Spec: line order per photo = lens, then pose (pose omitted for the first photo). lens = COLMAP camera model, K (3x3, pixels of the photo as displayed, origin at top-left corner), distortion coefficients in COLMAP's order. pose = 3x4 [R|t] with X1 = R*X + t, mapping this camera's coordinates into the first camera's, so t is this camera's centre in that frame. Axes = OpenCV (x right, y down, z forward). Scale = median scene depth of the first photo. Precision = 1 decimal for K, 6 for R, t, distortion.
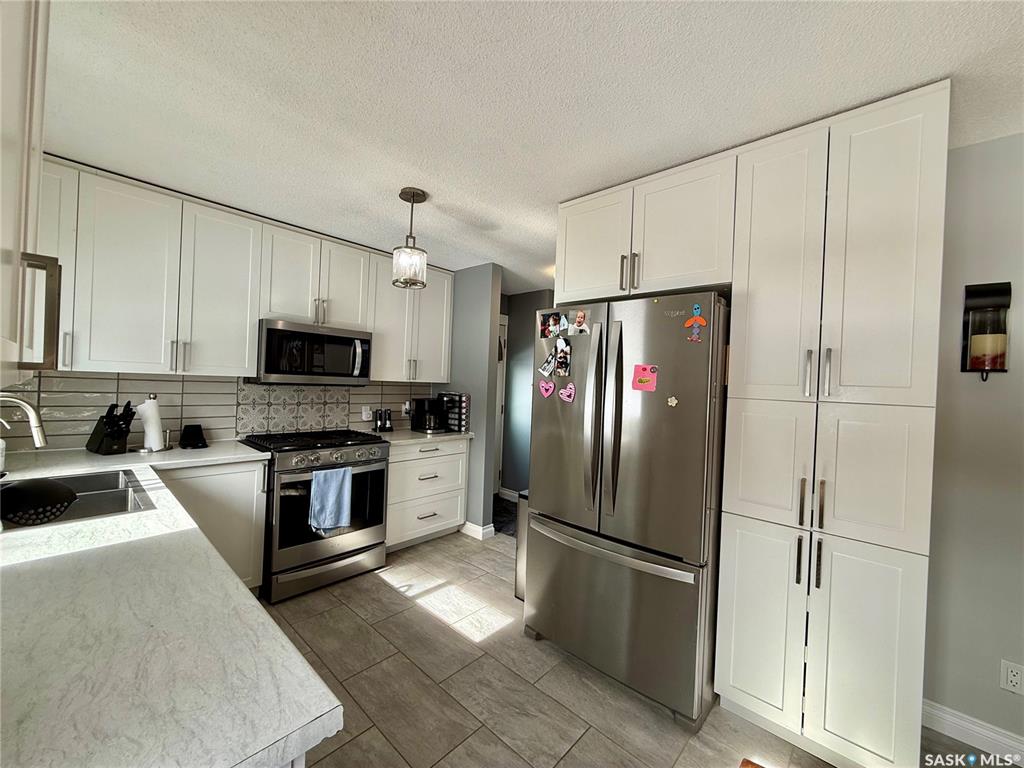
lens RADIAL K [[407.2, 0, 508.3], [0, 407.2, 385.8], [0, 0, 1]] dist [0.000404, -0.000073]
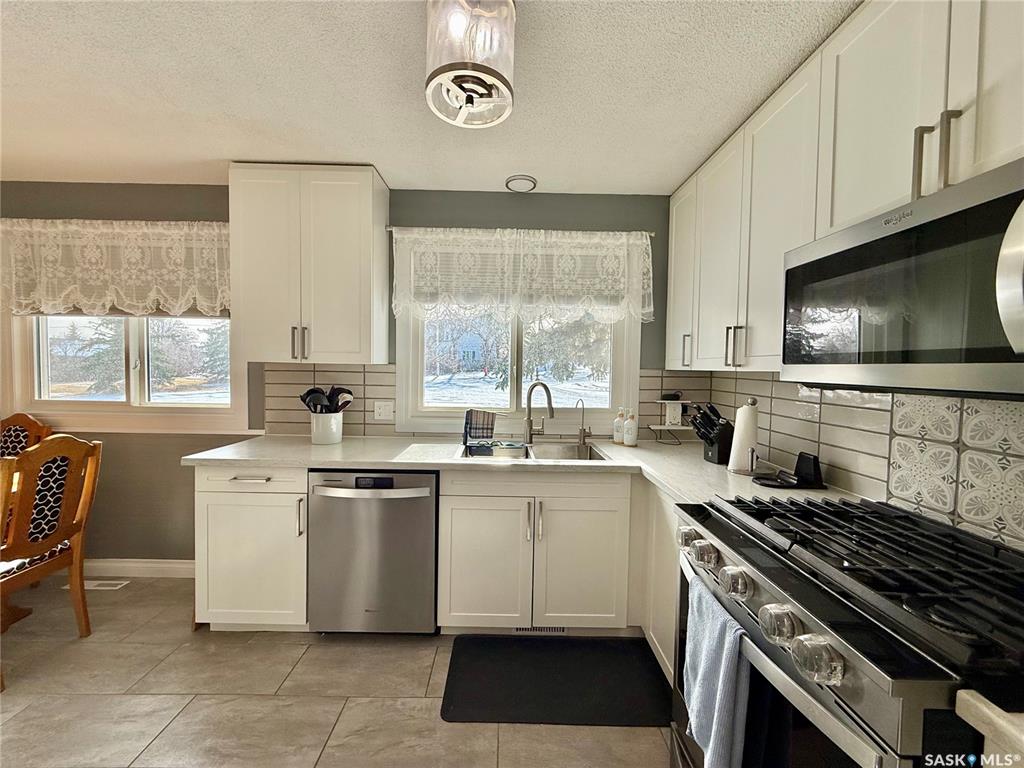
lens RADIAL K [[407.2, 0, 508.2], [0, 407.2, 381.0], [0, 0, 1]] dist [0.000404, -0.000073]
pose [[-0.728214, -0.030649, -0.684665, -0.013725], [-0.053166, 0.998515, 0.011848, 0.002461], [0.683285, 0.045029, -0.728762, 1.152215]]
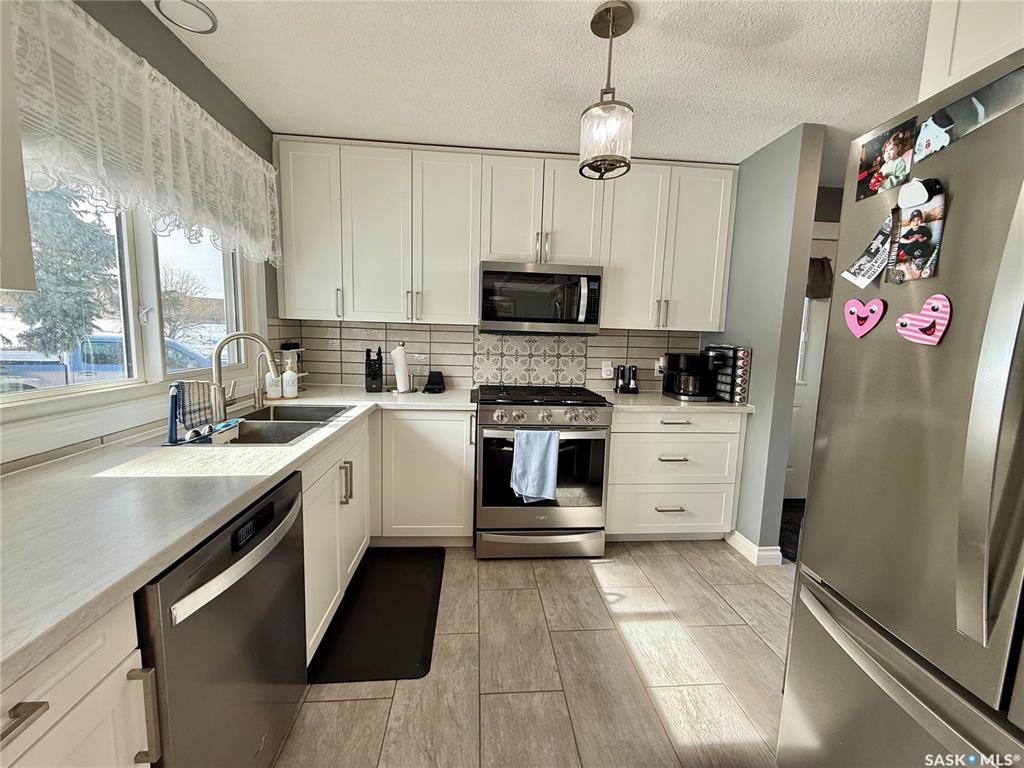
lens RADIAL K [[407.2, 0, 507.9], [0, 407.2, 384.6], [0, 0, 1]] dist [0.000404, -0.000073]
pose [[0.735278, 0.062957, -0.674835, 0.094016], [-0.004341, 0.996093, 0.088199, 0.034917], [0.677751, -0.061922, 0.732679, 0.345876]]
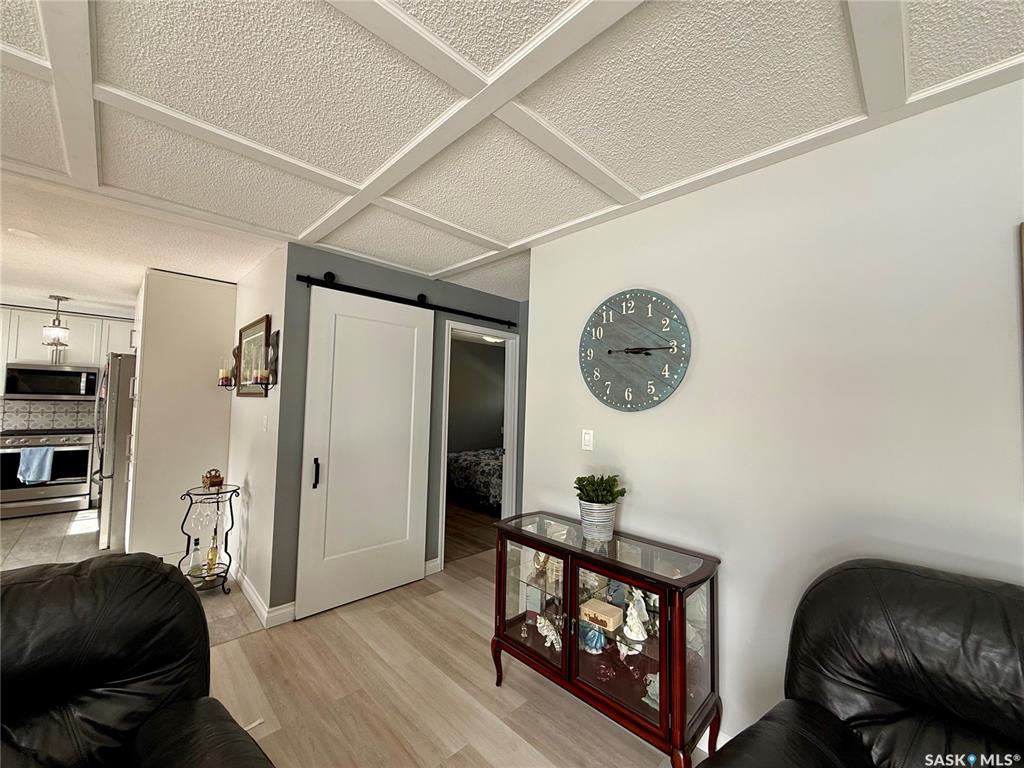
lens RADIAL K [[407.2, 0, 507.6], [0, 407.2, 382.7], [0, 0, 1]] dist [0.000404, -0.000073]
pose [[0.998535, -0.016543, -0.051520, 1.713876], [0.013437, 0.998105, -0.060053, 0.059707], [0.052416, 0.059273, 0.996865, -0.673262]]
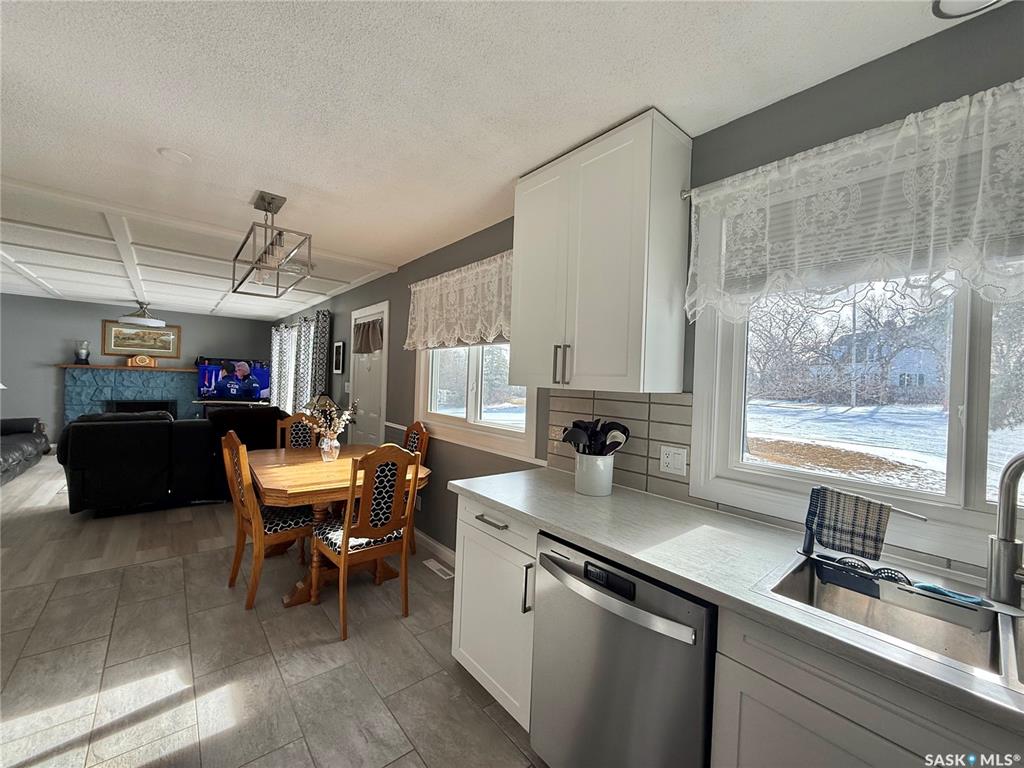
lens RADIAL K [[407.2, 0, 507.0], [0, 407.2, 383.6], [0, 0, 1]] dist [0.000404, -0.000073]
pose [[-0.989009, -0.078251, 0.125455, -0.271448], [-0.076429, 0.996889, 0.019281, -0.017357], [-0.126573, 0.009480, -0.991912, 0.936360]]
